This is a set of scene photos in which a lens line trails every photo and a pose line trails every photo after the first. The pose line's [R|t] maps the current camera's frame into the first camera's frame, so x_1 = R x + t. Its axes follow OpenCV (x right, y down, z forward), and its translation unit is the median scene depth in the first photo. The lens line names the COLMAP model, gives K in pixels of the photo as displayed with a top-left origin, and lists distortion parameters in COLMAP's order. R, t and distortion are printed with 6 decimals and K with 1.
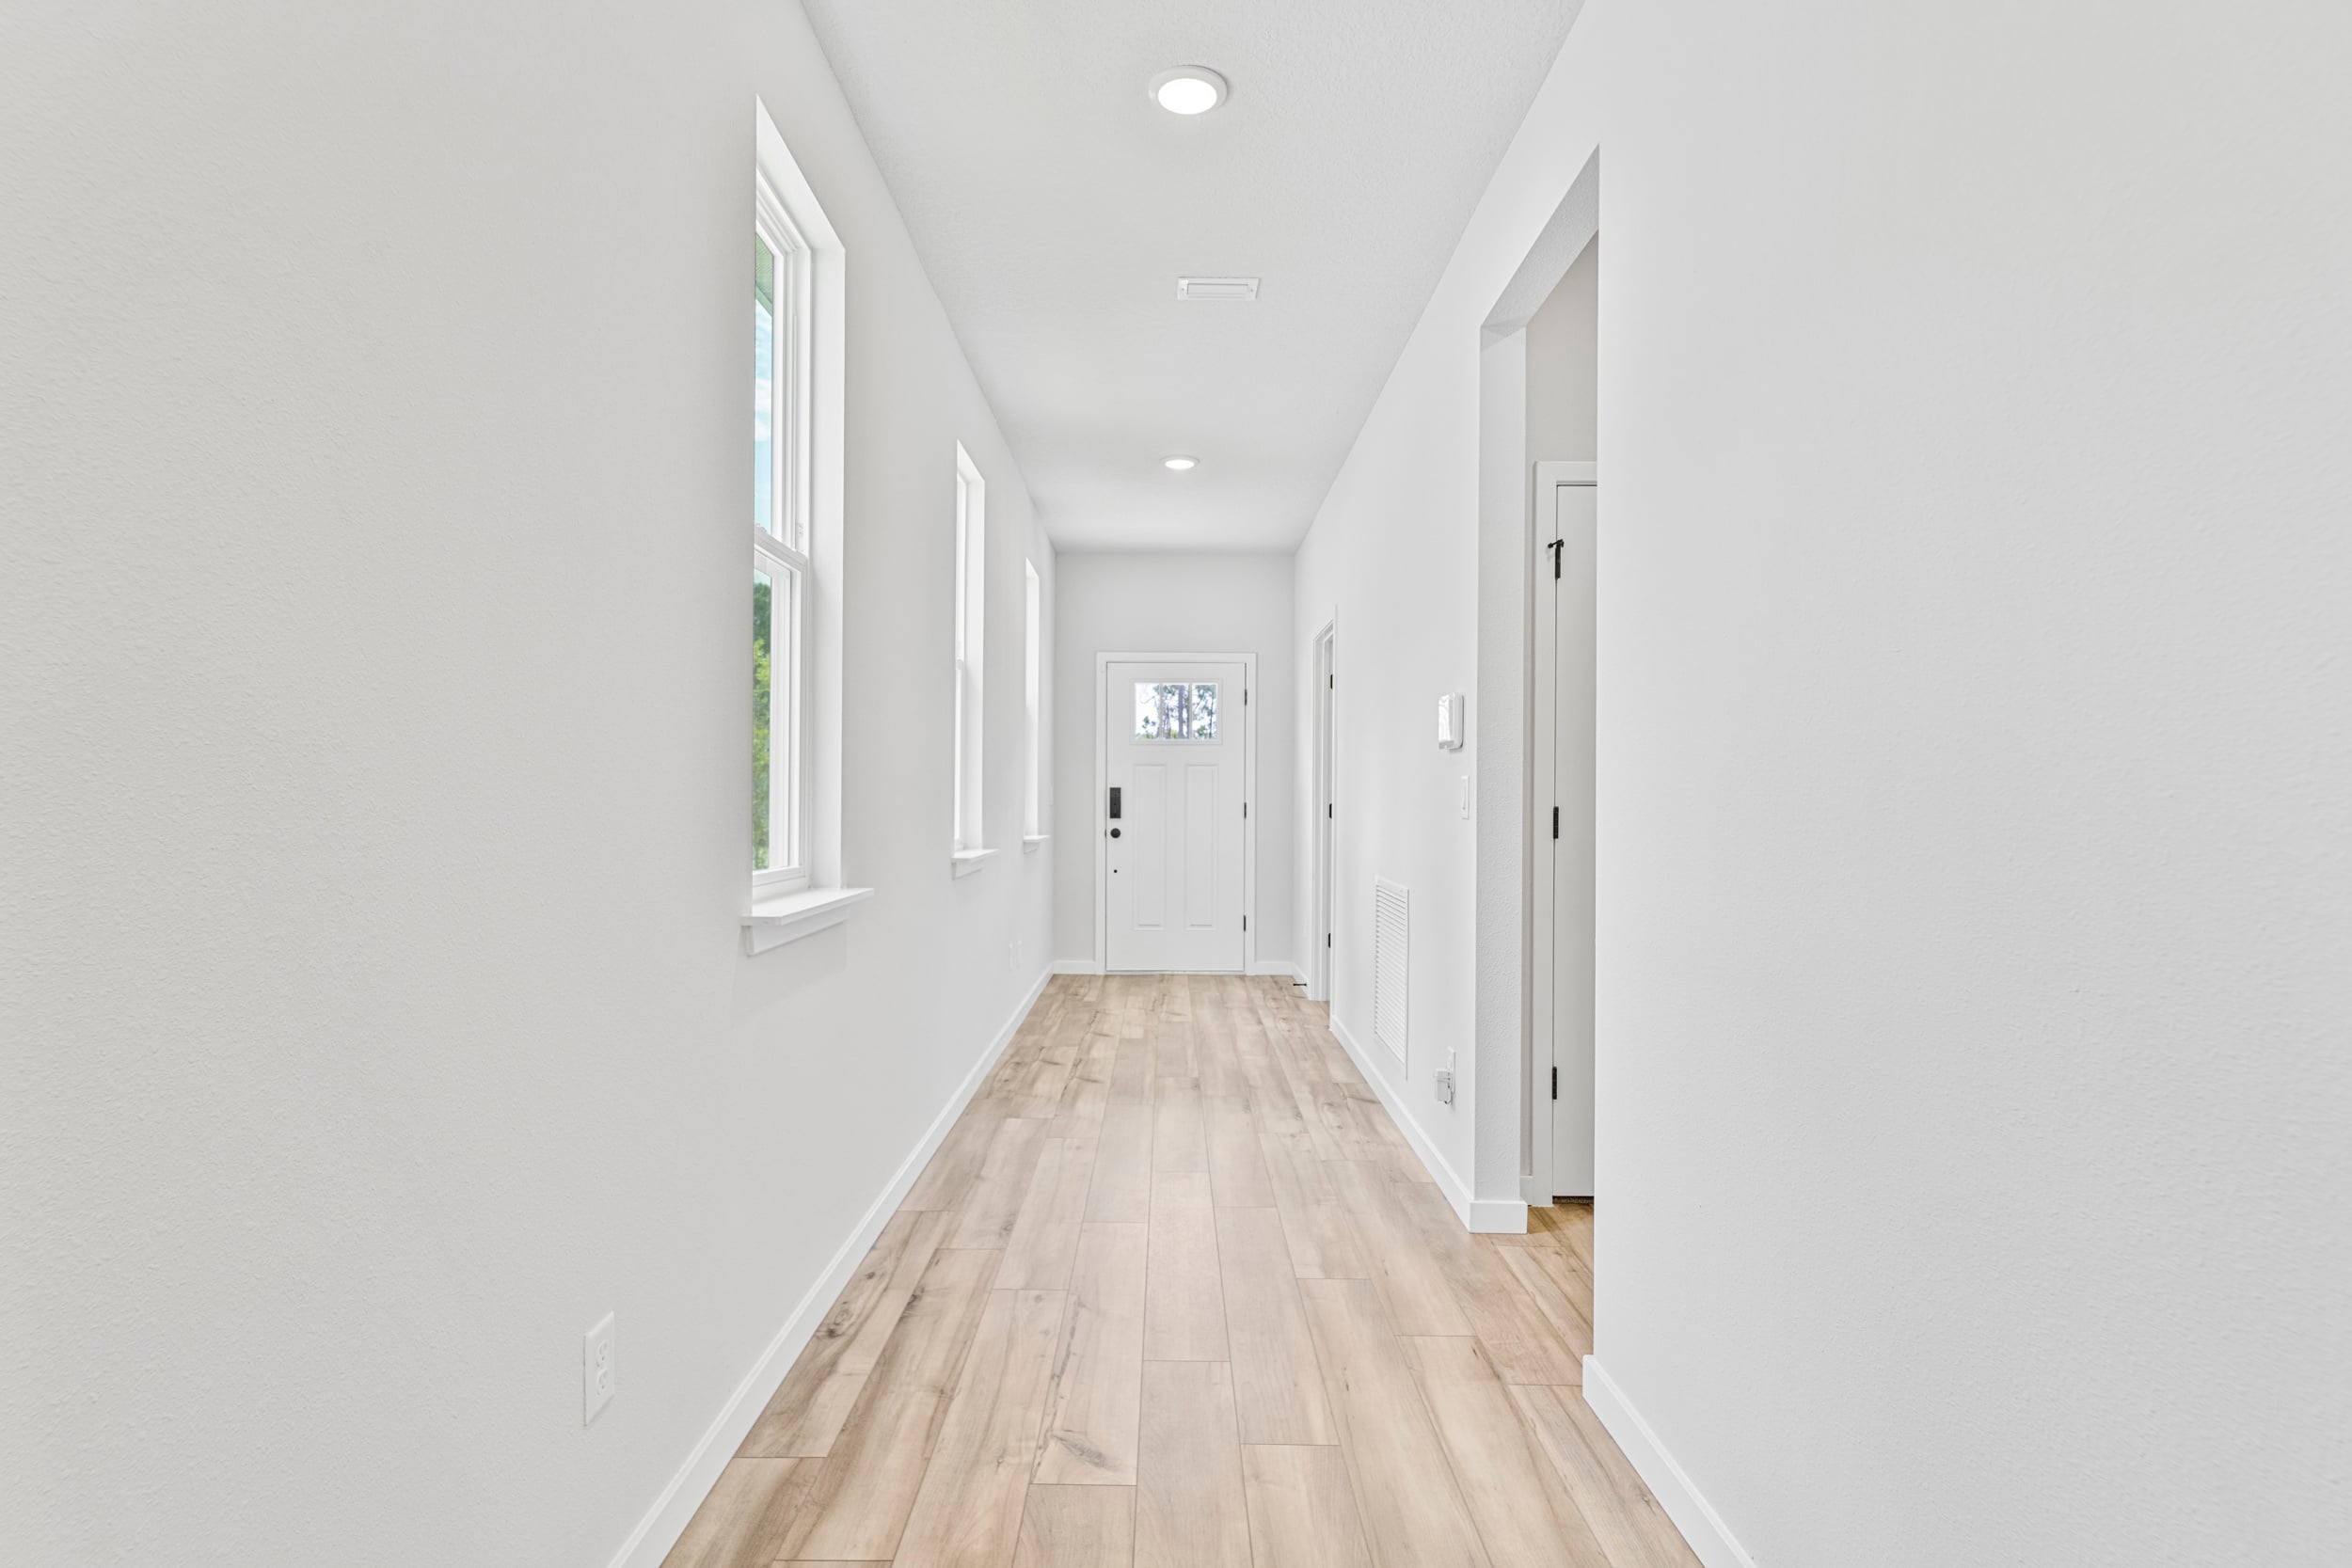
lens RADIAL K [[1050.0, 0, 1166.9], [0, 1050.0, 791.1], [0, 0, 1]] dist [-0.001130, 0.000291]
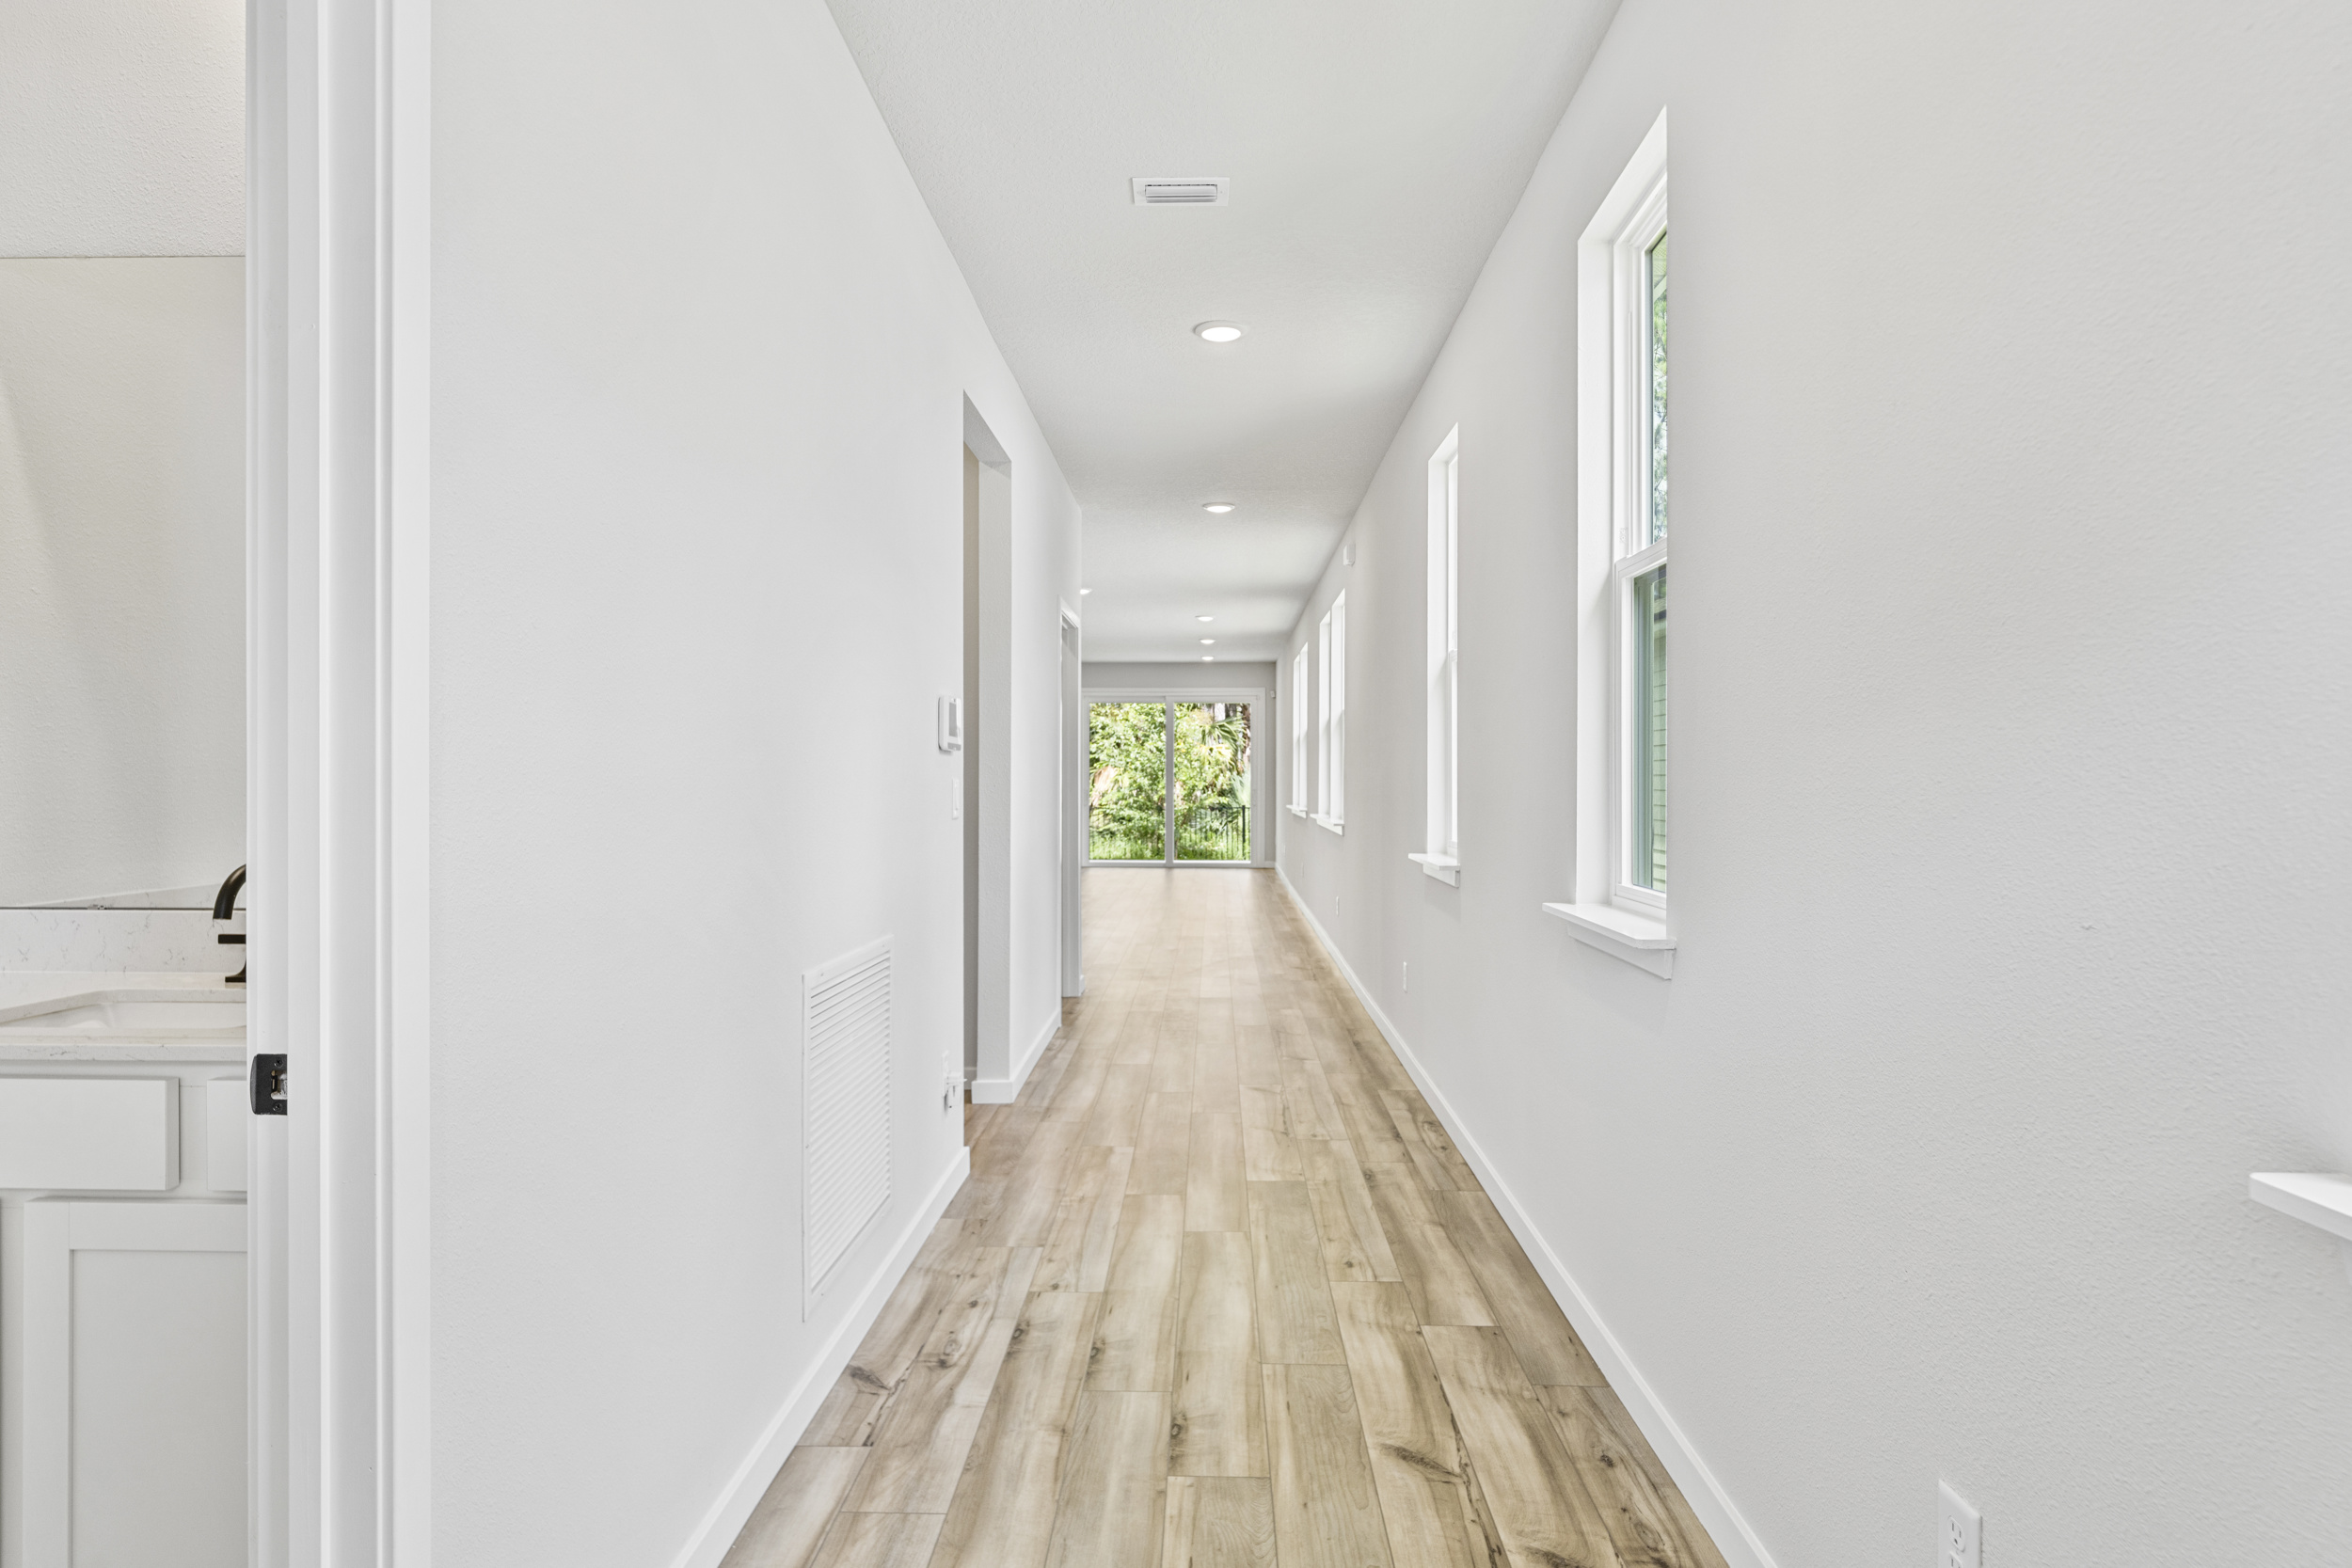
lens RADIAL K [[1050.0, 0, 1166.9], [0, 1050.0, 791.1], [0, 0, 1]] dist [-0.001130, 0.000291]
pose [[-0.999018, -0.005349, 0.043973, 0.019094], [-0.005169, 0.999978, 0.004212, -0.008687], [-0.043994, 0.003981, -0.999024, 2.010991]]
